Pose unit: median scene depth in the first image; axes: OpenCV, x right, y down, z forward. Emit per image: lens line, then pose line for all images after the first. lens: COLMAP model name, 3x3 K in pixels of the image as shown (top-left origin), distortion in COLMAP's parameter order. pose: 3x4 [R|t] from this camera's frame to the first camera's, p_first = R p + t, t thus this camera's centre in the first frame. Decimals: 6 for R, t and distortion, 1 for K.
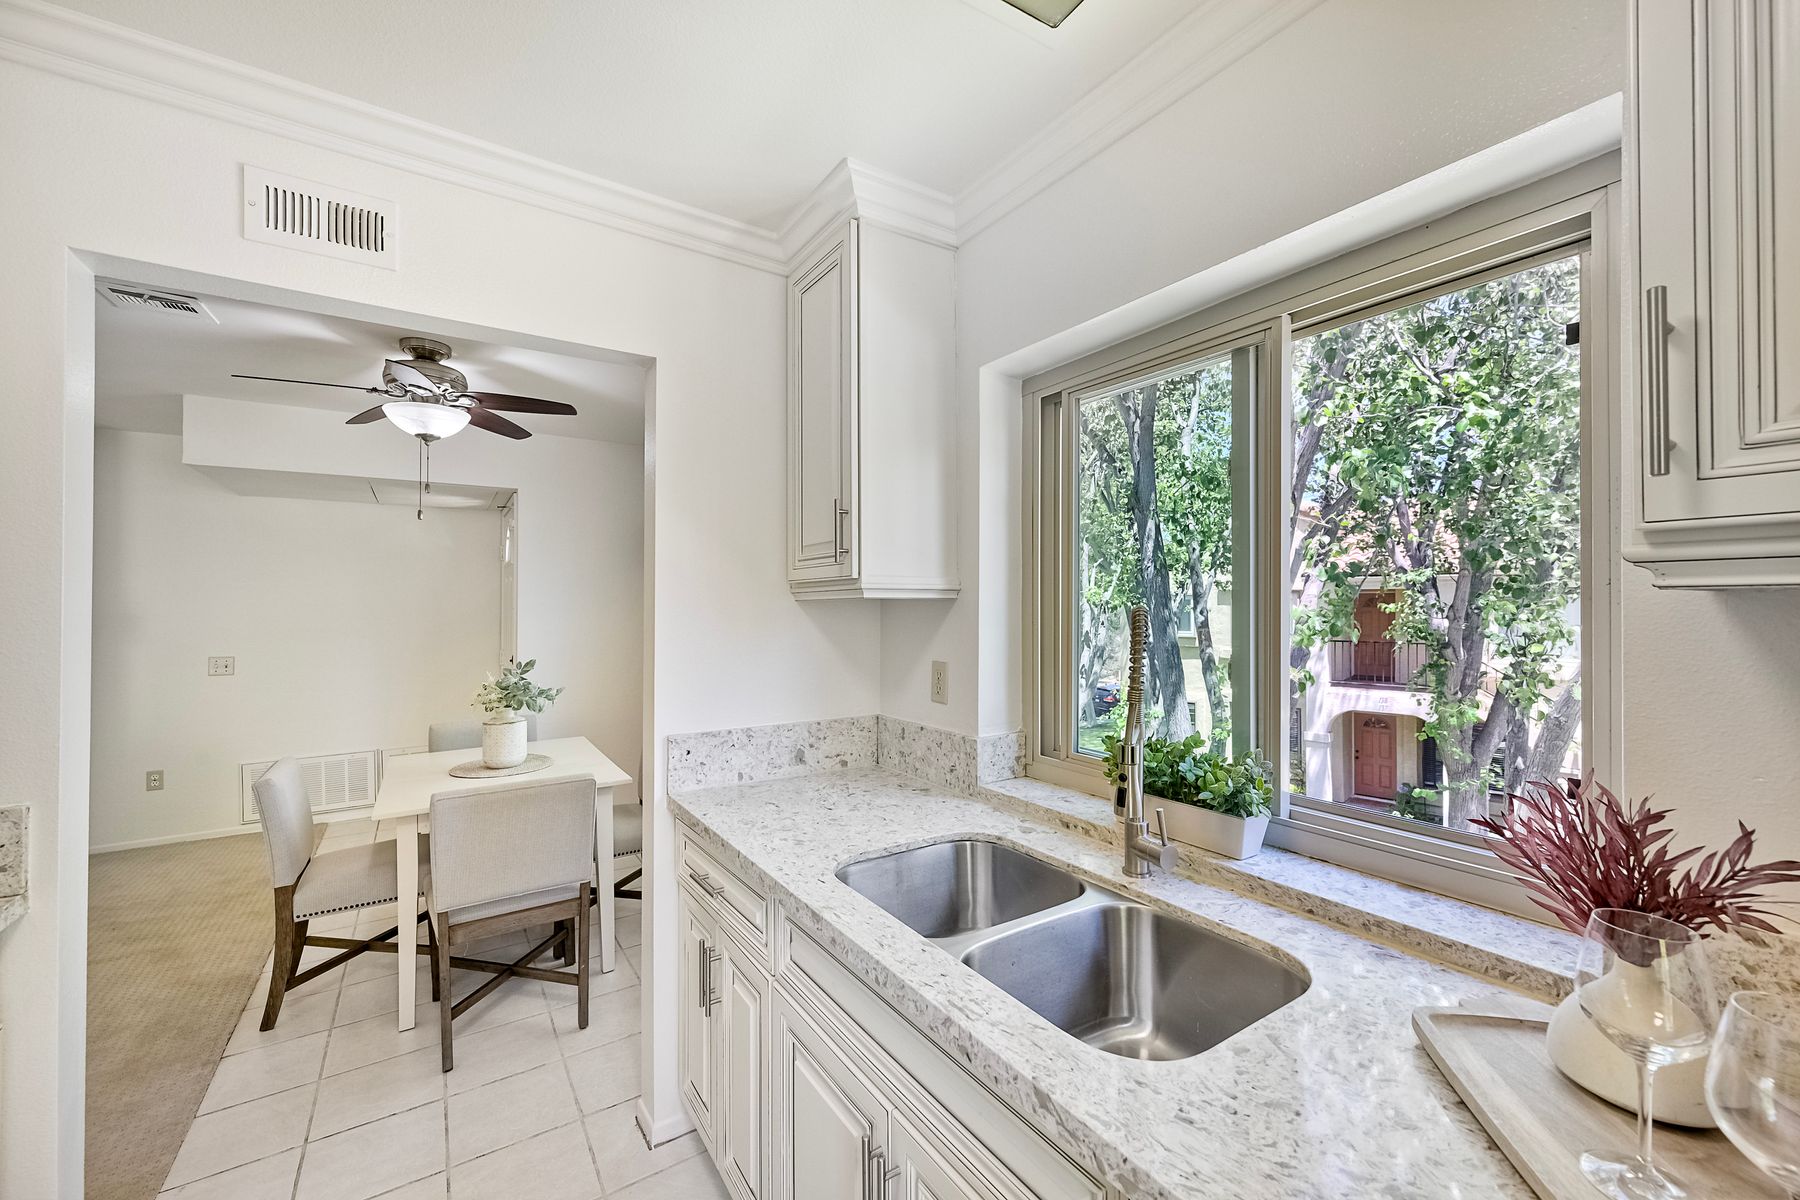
lens RADIAL K [[706.8, 0, 896.9], [0, 706.8, 604.5], [0, 0, 1]] dist [-0.001768, -0.000327]
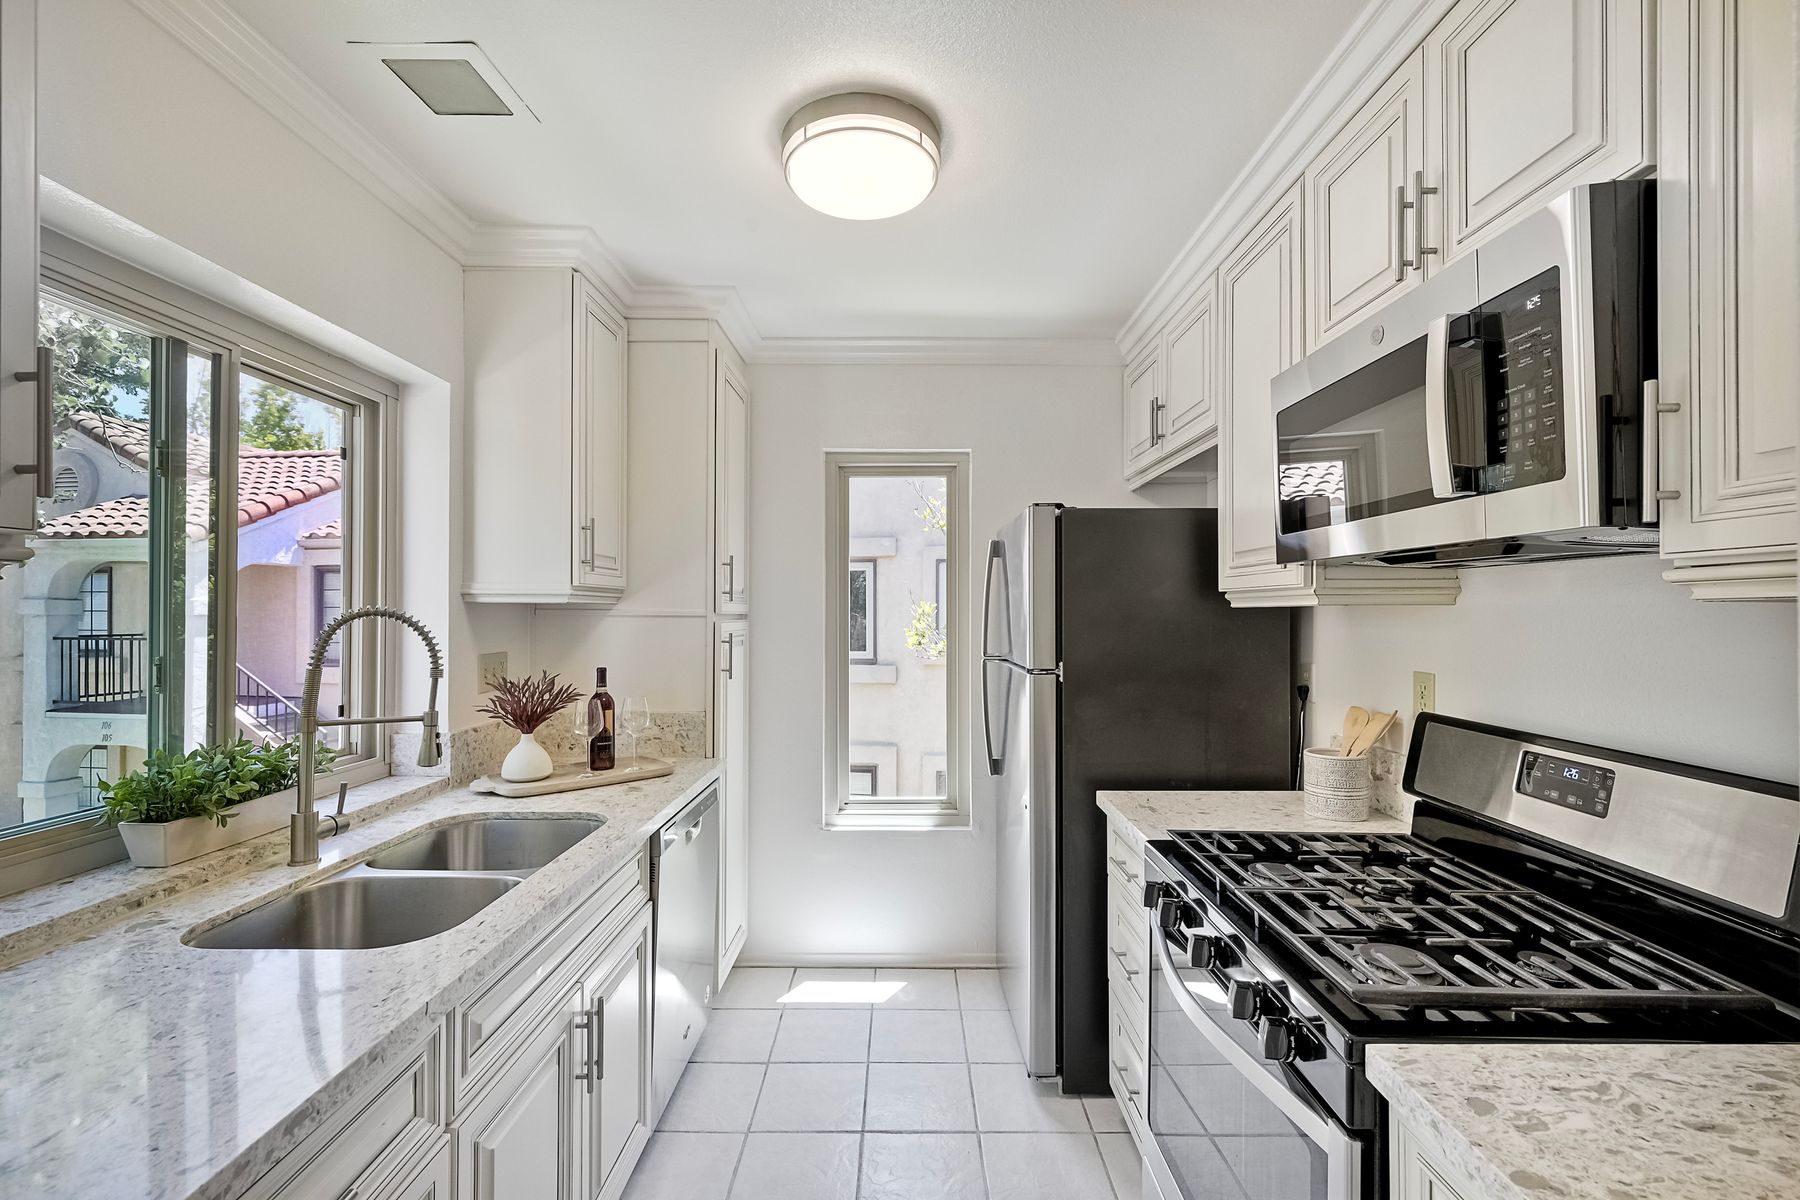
lens RADIAL K [[760.9, 0, 901.1], [0, 760.9, 609.7], [0, 0, 1]] dist [-0.001246, 0.000157]
pose [[-0.829013, 0.000061, 0.559229, -0.728455], [-0.004940, 0.999960, -0.007432, 0.007100], [-0.559207, -0.008924, -0.828980, 1.027171]]
